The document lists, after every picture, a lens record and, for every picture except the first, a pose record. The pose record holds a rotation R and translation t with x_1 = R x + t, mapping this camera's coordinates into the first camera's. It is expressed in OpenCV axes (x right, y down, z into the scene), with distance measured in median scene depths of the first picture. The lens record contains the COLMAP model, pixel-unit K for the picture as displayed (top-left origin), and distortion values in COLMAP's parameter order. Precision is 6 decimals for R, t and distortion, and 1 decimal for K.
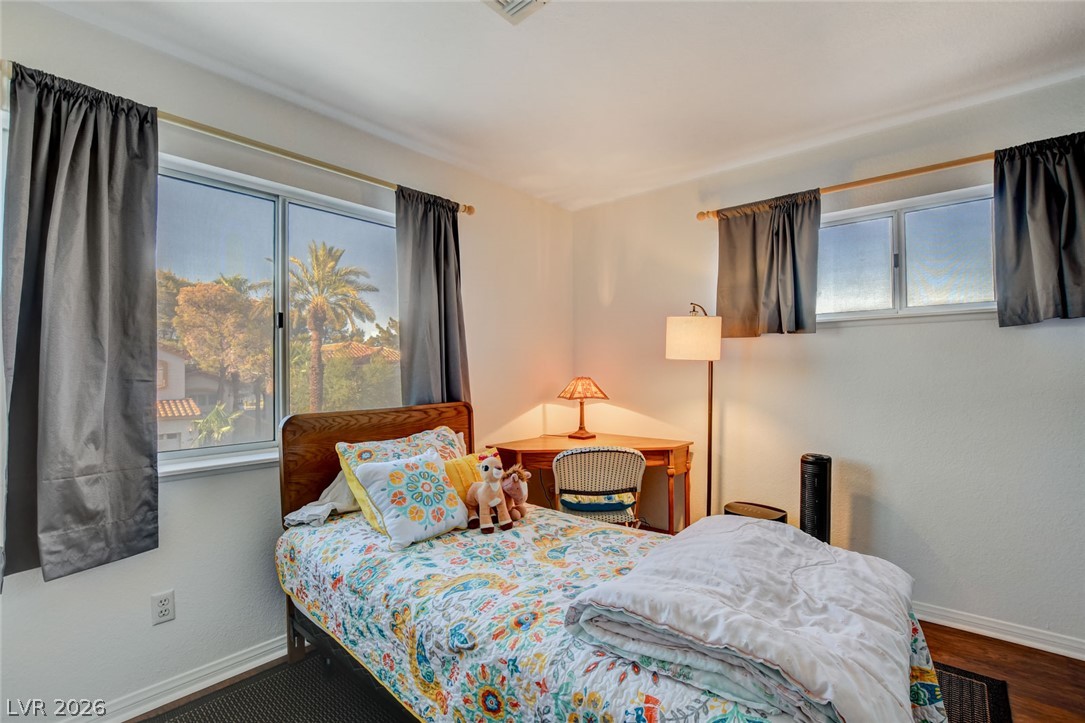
lens RADIAL K [[480.6, 0, 542.3], [0, 480.6, 361.5], [0, 0, 1]] dist [-0.032305, 0.005870]
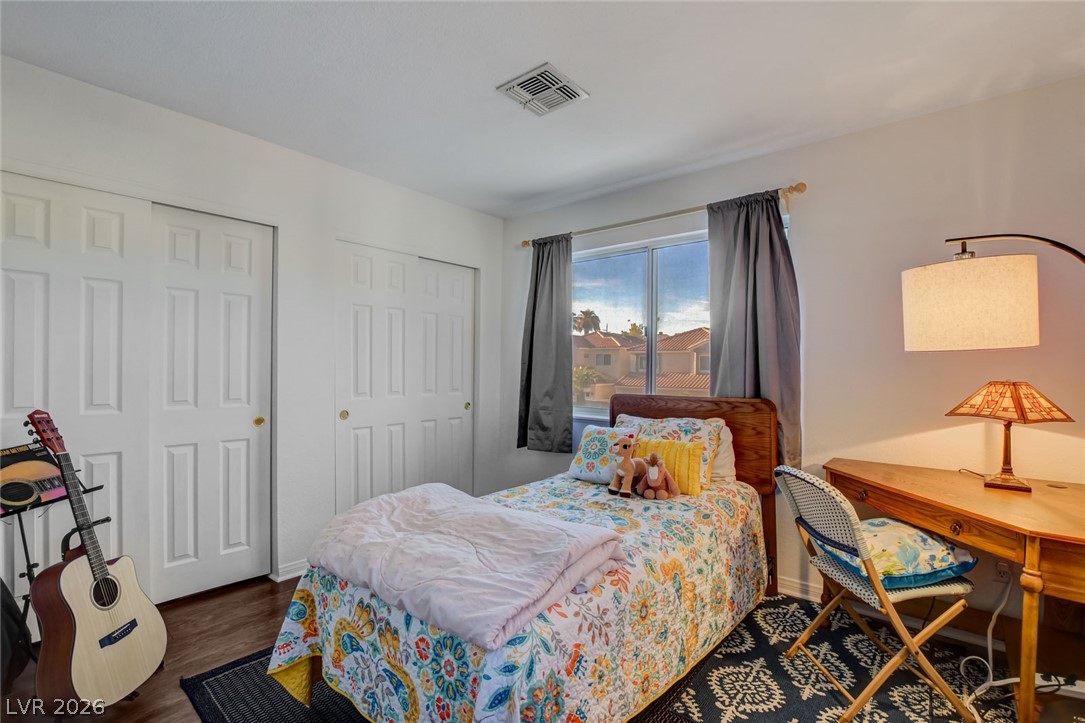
lens RADIAL K [[480.6, 0, 543.3], [0, 480.6, 363.7], [0, 0, 1]] dist [-0.032305, 0.005870]
pose [[0.023038, -0.002444, -0.999732, 1.192456], [0.004467, 0.999987, -0.002342, 0.020646], [0.999725, -0.004412, 0.023049, 0.830331]]
